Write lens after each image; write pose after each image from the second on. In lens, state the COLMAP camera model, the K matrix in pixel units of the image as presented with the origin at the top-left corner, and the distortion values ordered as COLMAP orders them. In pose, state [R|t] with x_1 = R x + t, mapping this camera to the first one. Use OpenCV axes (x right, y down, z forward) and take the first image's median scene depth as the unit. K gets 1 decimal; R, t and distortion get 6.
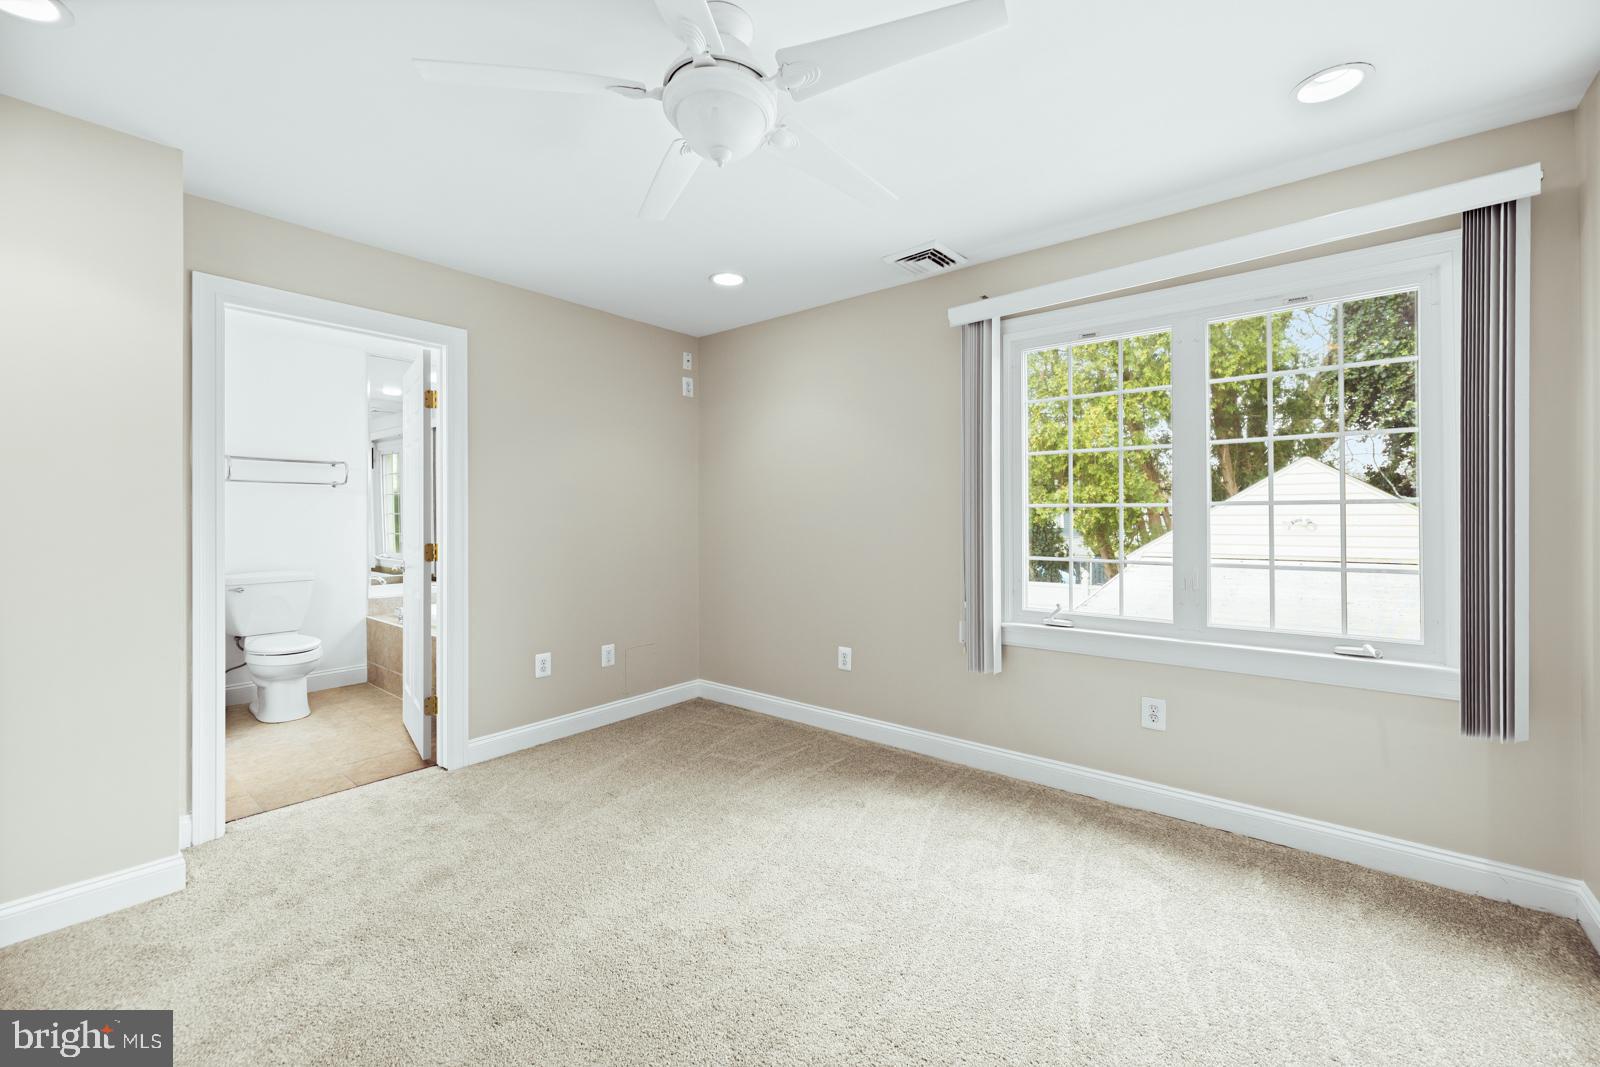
lens RADIAL K [[643.2, 0, 802.6], [0, 643.2, 518.3], [0, 0, 1]] dist [0.000360, 0.000017]
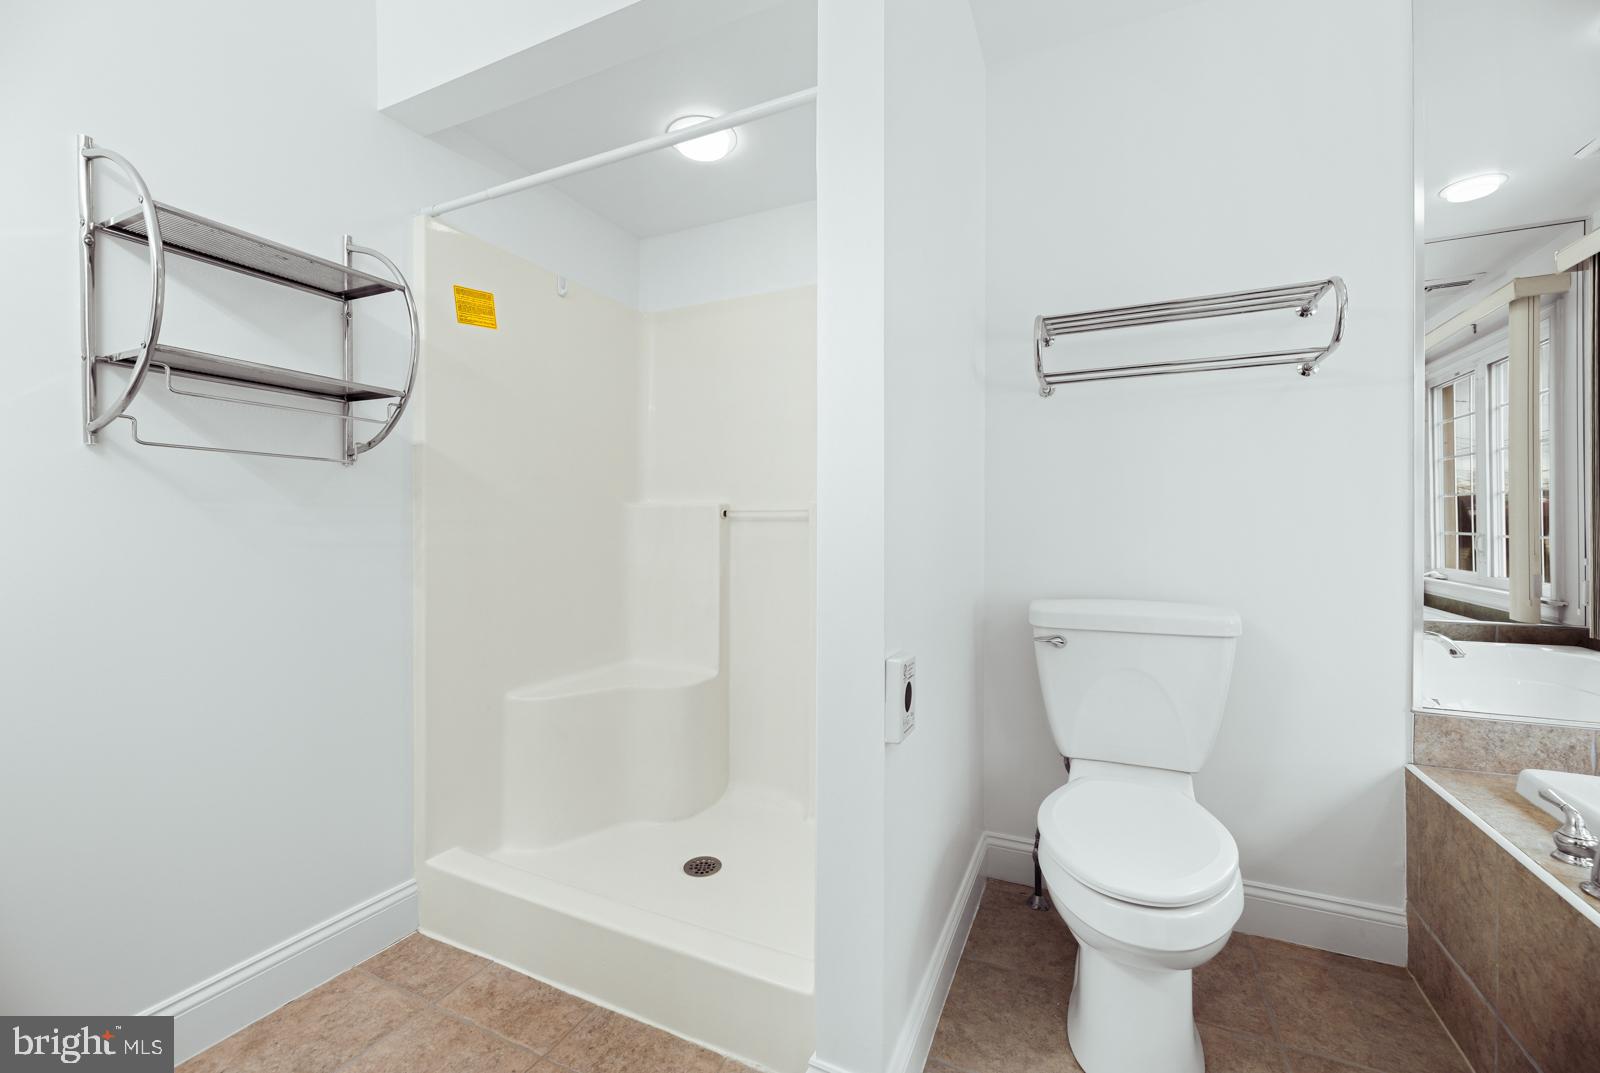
lens RADIAL K [[658.4, 0, 800.0], [0, 658.4, 536.5], [0, 0, 1]] dist [-0.000055, -0.000113]
pose [[0.237625, 0.012408, -0.971278, -0.434087], [0.000926, 0.999915, 0.013000, 0.034220], [0.971357, -0.003989, 0.237593, 0.631541]]
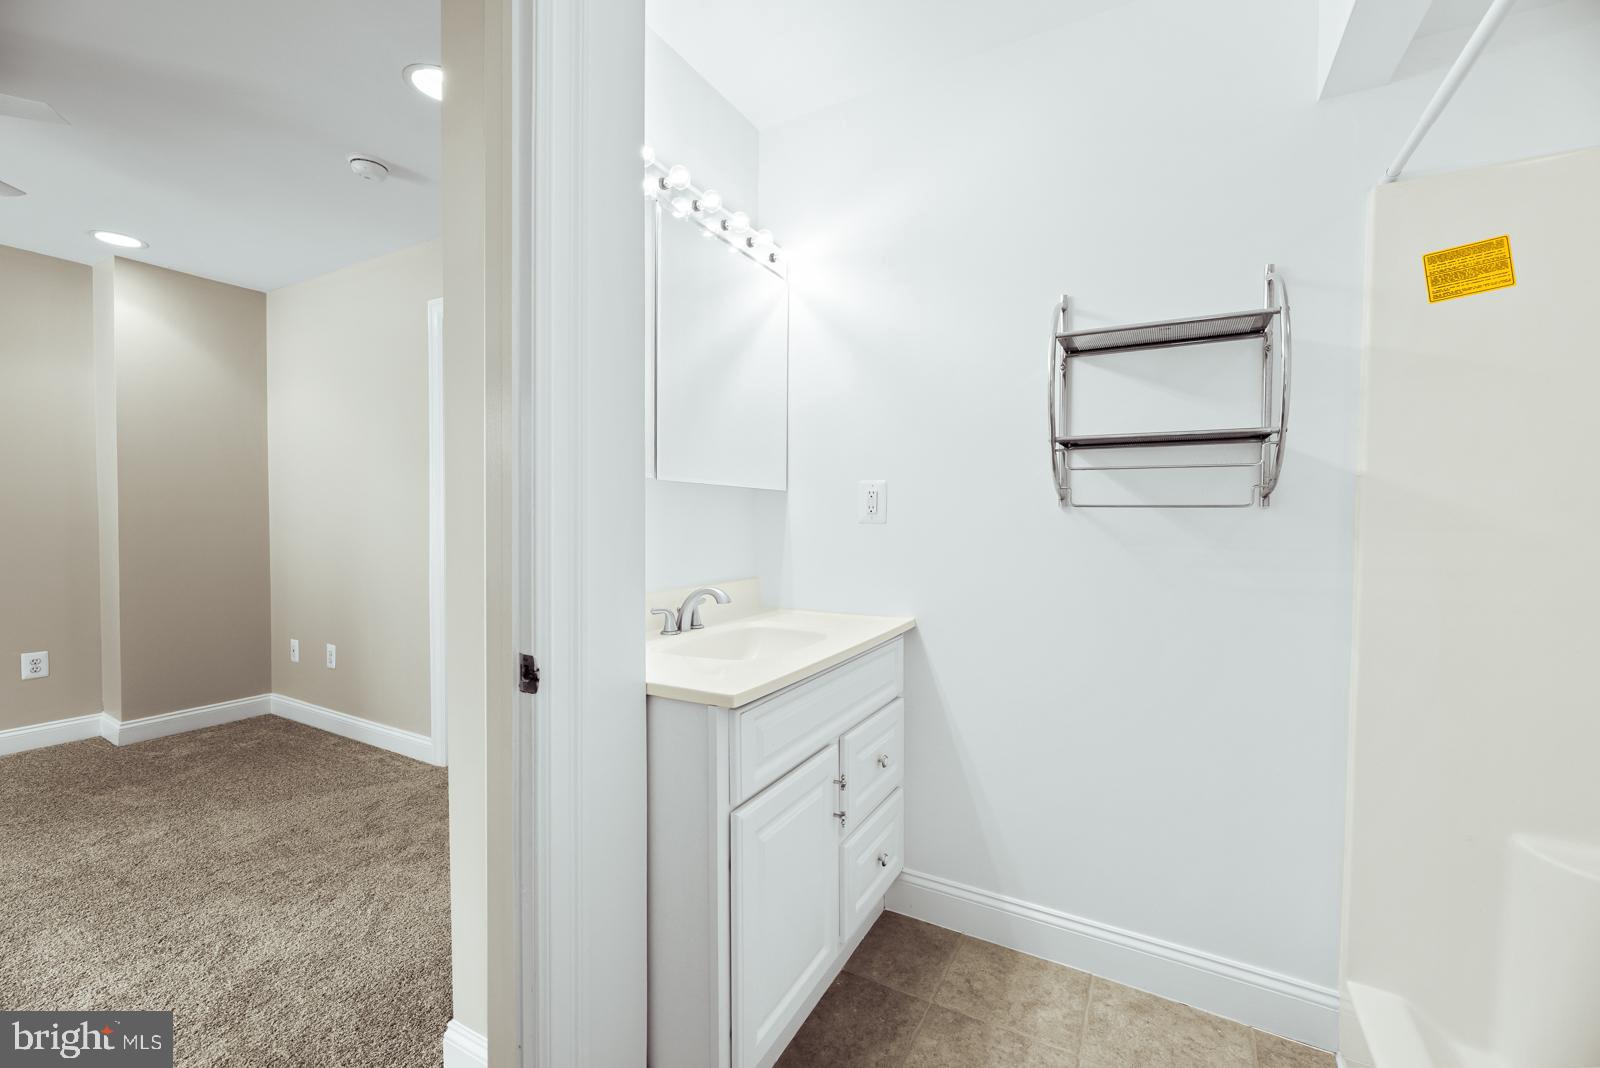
lens RADIAL K [[656.2, 0, 800.0], [0, 656.2, 534.0], [0, 0, 1]] dist [-0.000932, -0.000203]
pose [[-0.985289, 0.003306, -0.170866, -0.724135], [-0.001531, 0.999602, 0.028172, -0.042725], [0.170891, 0.028019, -0.984891, 0.994963]]
